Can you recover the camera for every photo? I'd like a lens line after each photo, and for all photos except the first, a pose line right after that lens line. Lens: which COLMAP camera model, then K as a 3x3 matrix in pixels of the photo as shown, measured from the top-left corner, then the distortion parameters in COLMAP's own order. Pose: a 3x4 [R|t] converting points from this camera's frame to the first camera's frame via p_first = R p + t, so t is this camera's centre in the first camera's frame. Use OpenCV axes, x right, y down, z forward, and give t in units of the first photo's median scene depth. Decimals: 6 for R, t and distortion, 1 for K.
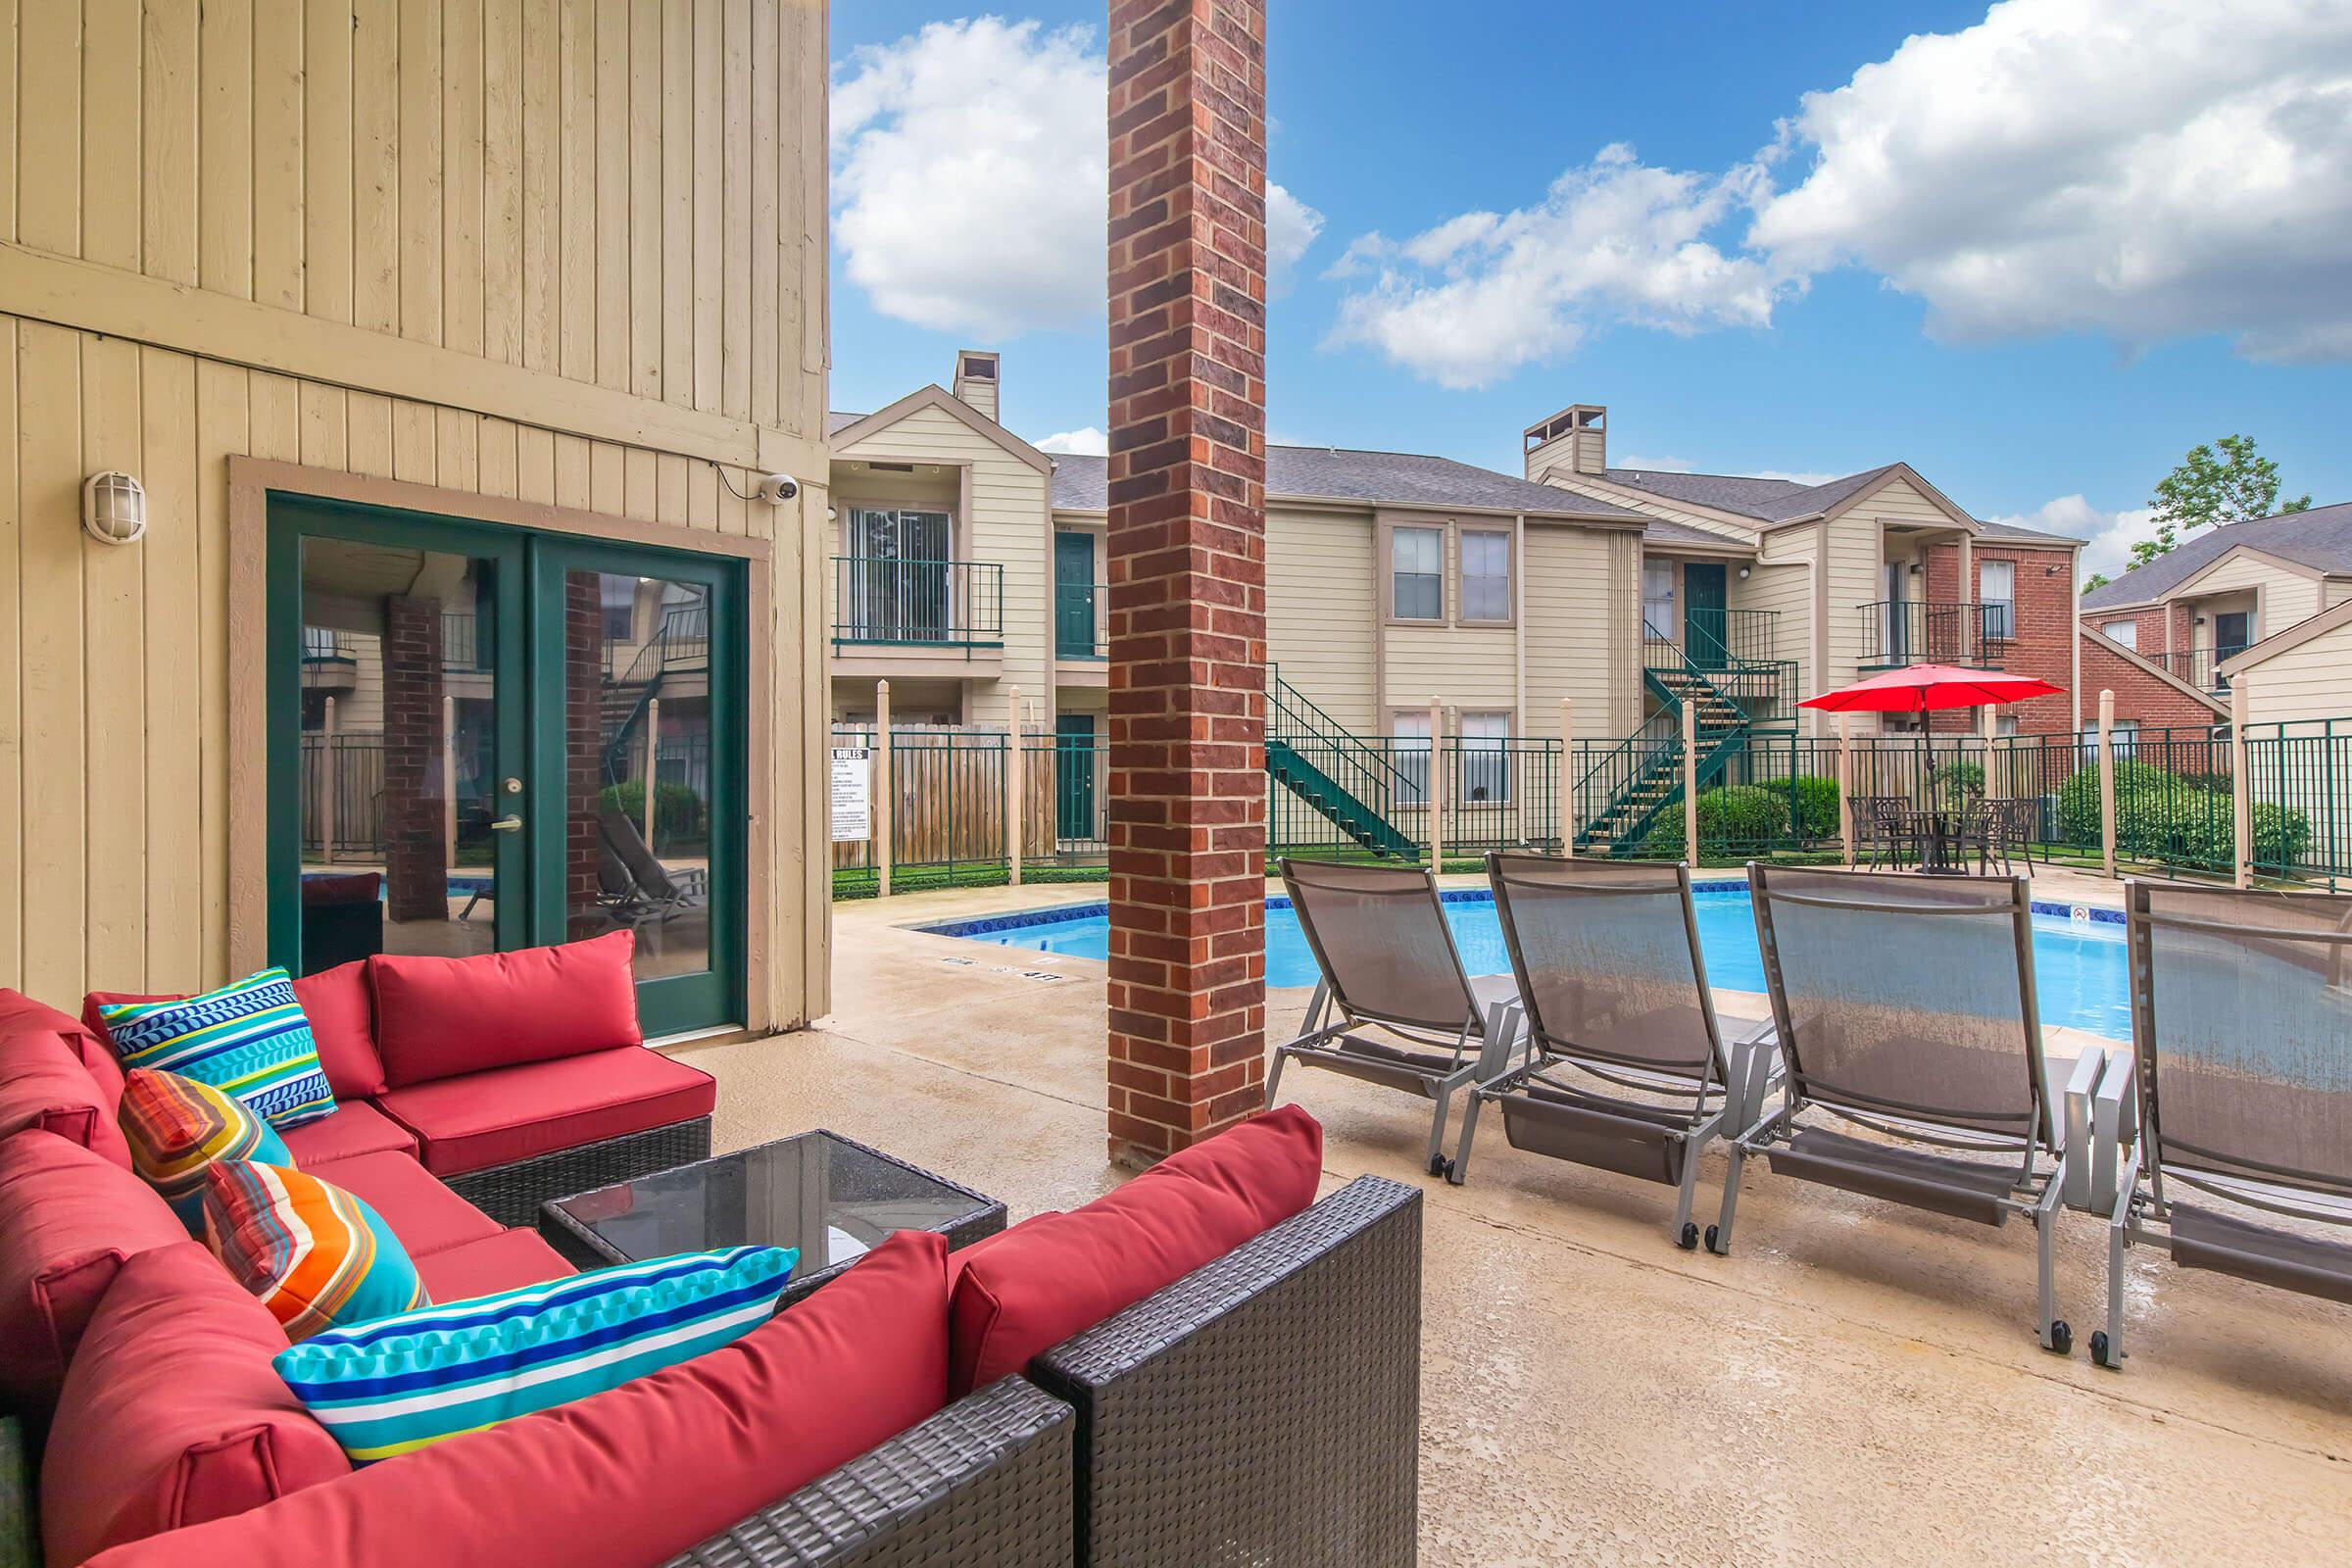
lens RADIAL K [[1164.2, 0, 1161.2], [0, 1164.2, 768.8], [0, 0, 1]] dist [0.002044, 0.000957]
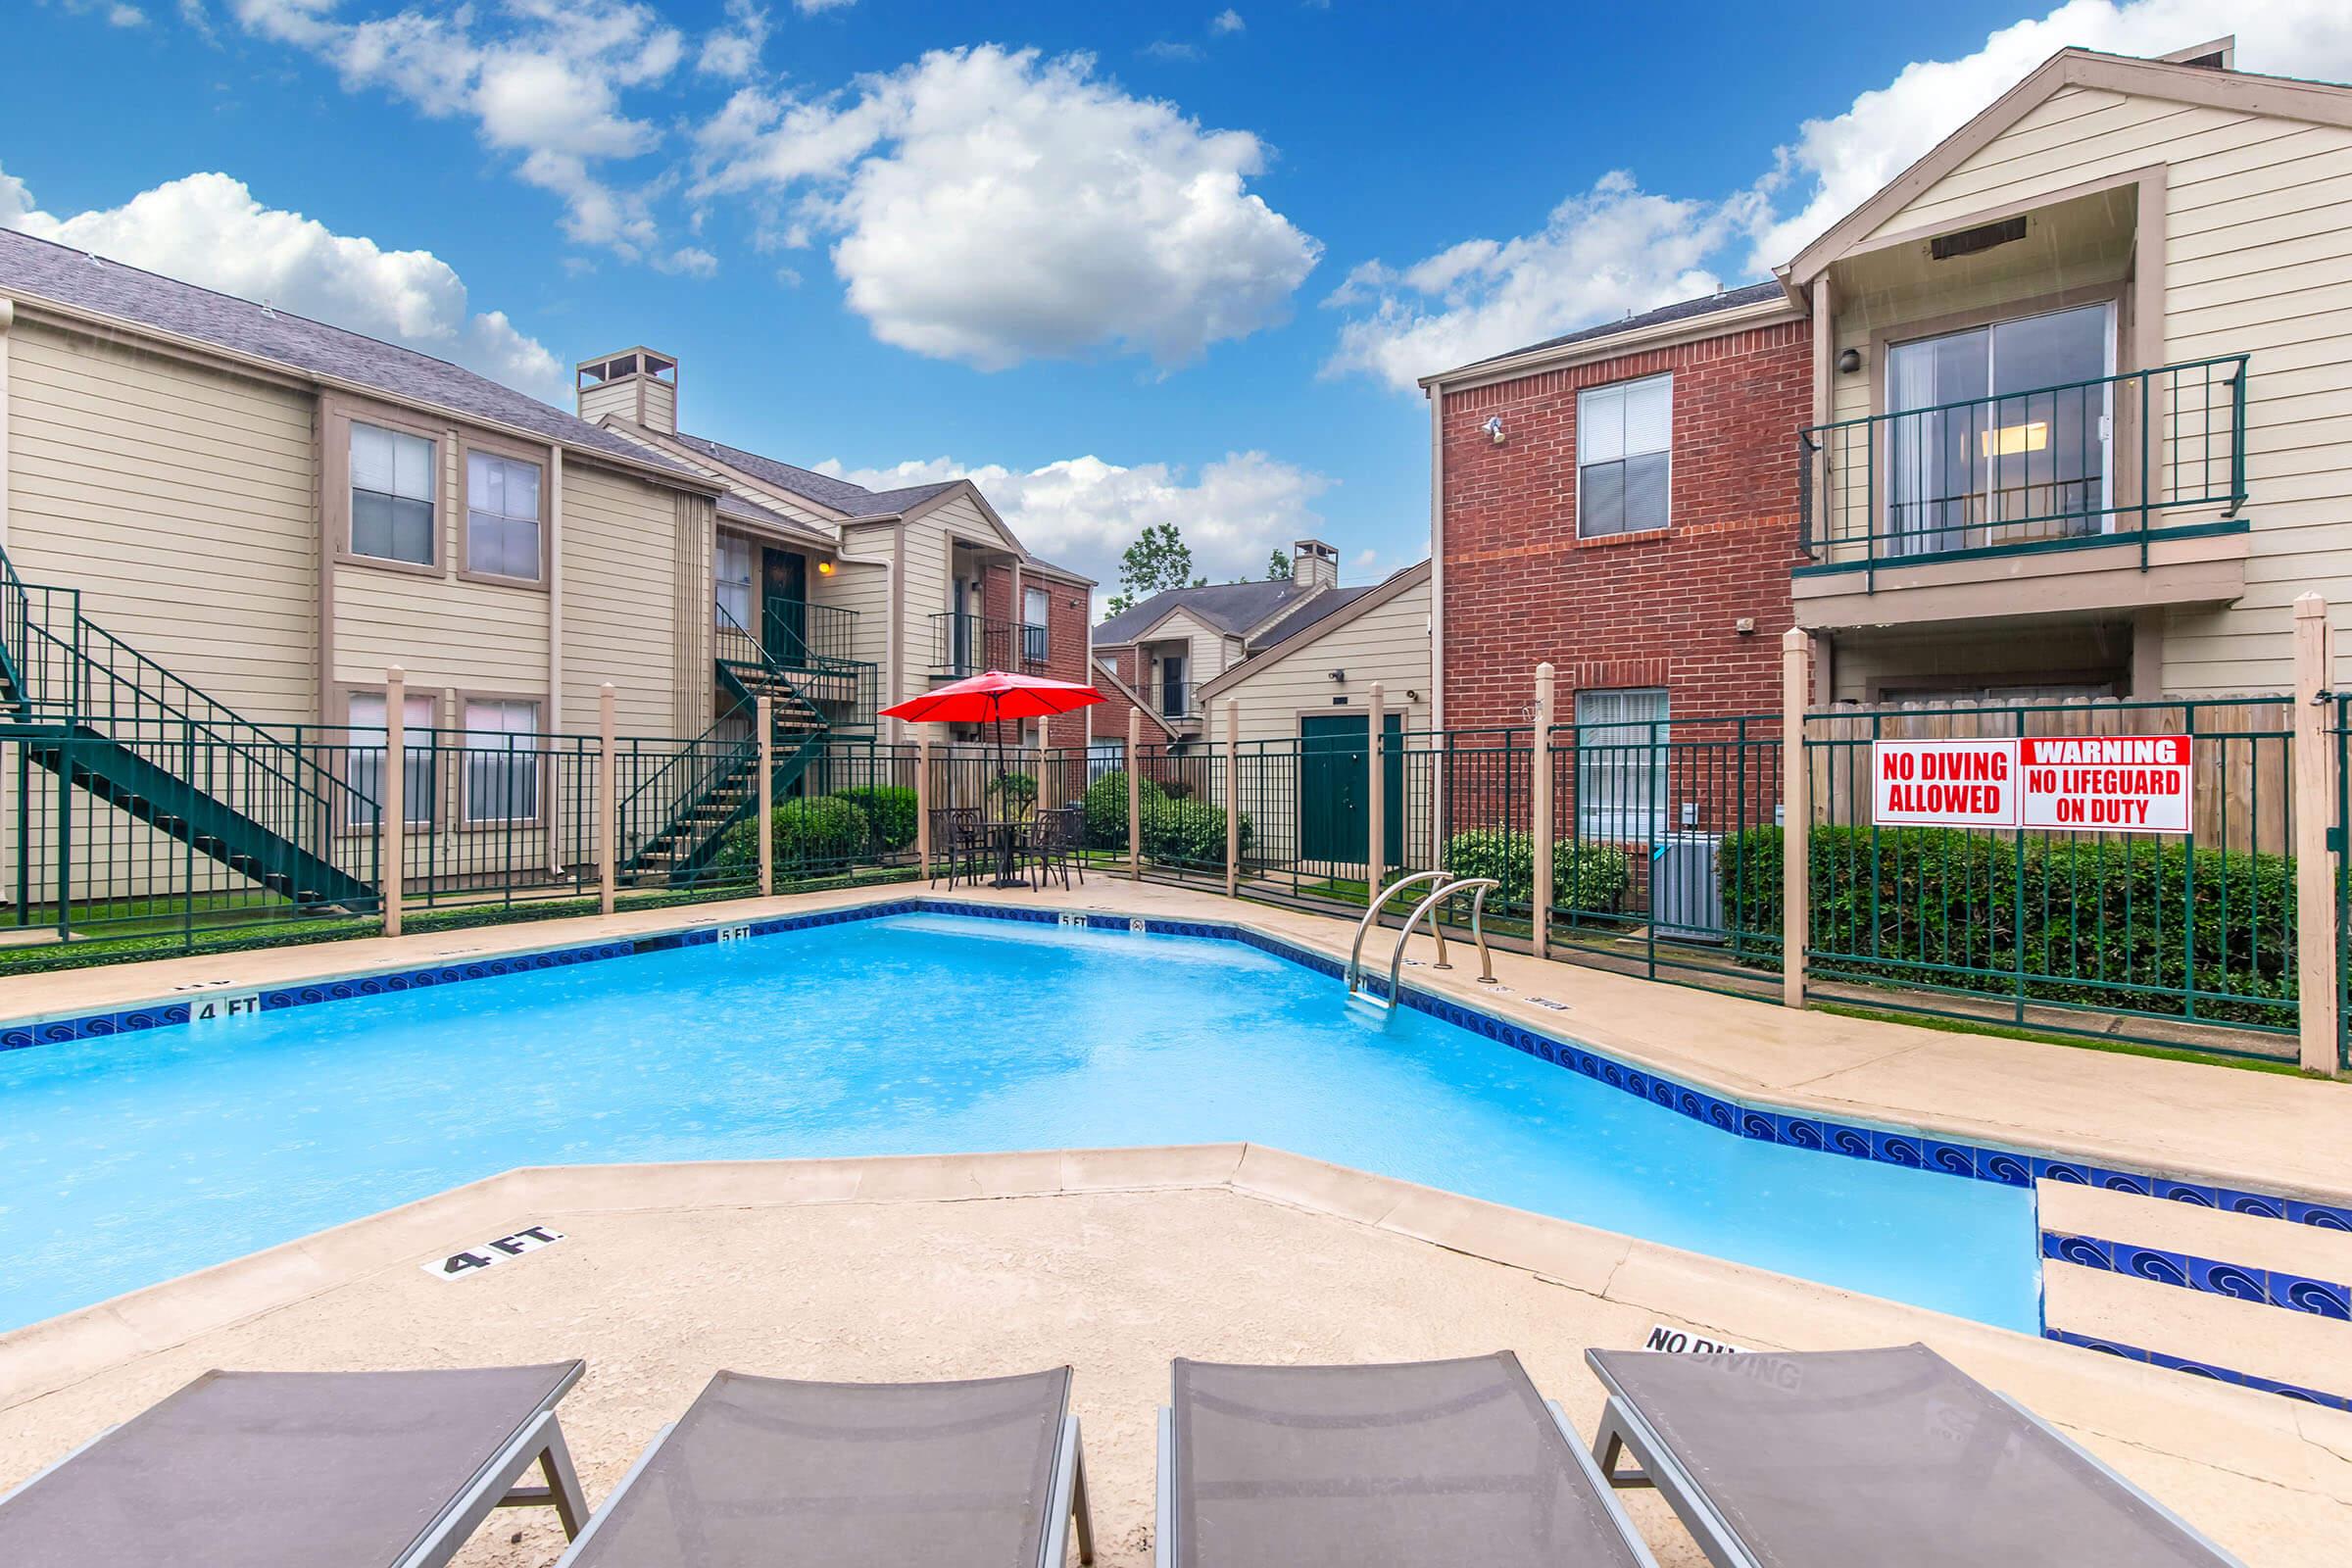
lens RADIAL K [[1164.2, 0, 1161.2], [0, 1164.2, 768.8], [0, 0, 1]] dist [0.002044, 0.000957]
pose [[0.730399, 0.011176, 0.682929, 0.069066], [-0.008048, 0.999938, -0.007757, -0.001534], [-0.682973, 0.000169, 0.730443, 0.148558]]
